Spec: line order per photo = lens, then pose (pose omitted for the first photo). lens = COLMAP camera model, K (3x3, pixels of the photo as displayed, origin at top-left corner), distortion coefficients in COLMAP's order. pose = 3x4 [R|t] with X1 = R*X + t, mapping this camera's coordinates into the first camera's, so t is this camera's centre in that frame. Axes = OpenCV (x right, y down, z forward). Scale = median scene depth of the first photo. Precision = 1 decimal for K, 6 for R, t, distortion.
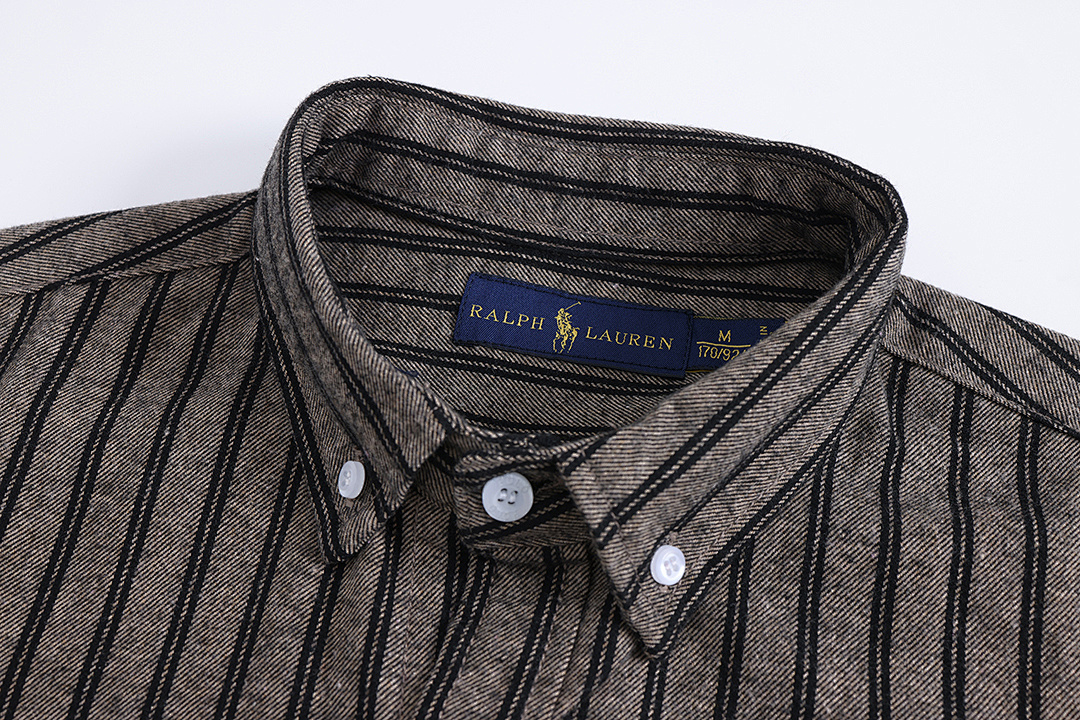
lens RADIAL K [[1181.8, 0, 538.5], [0, 1181.8, 355.9], [0, 0, 1]] dist [0.040959, 0.000000]
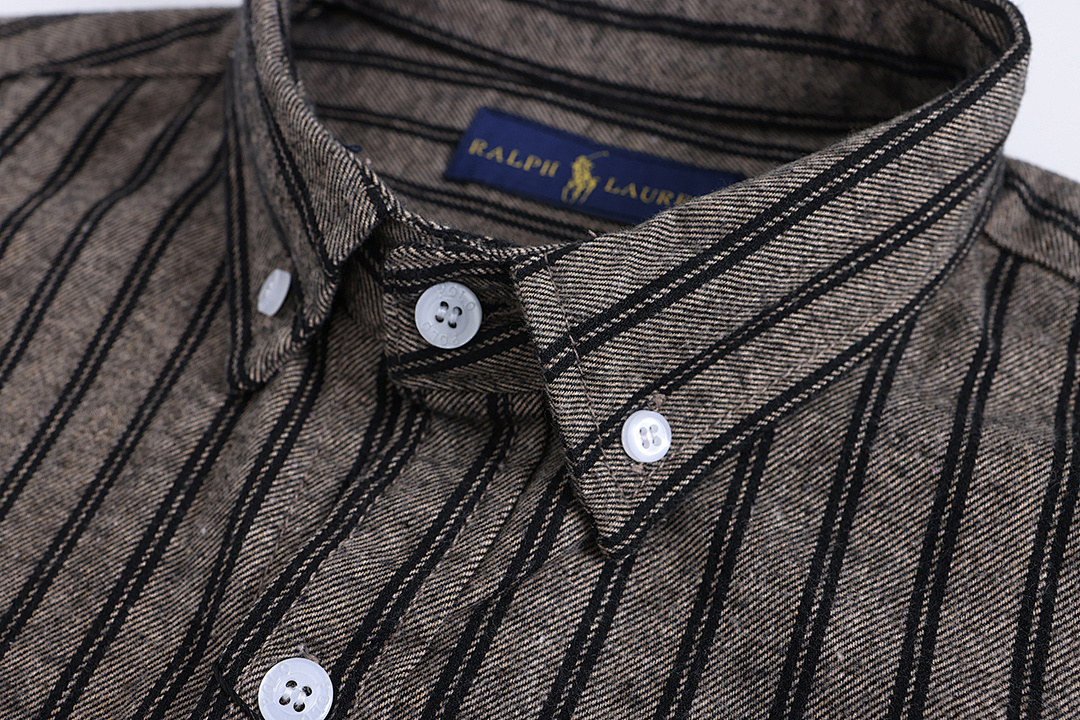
lens RADIAL K [[1181.8, 0, 541.7], [0, 1181.8, 363.5], [0, 0, 1]] dist [0.040959, 0.000000]
pose [[0.981470, 0.122338, -0.147477, 0.144500], [-0.139645, 0.983694, -0.113339, 0.218882], [0.131207, 0.131834, 0.982550, 0.244058]]
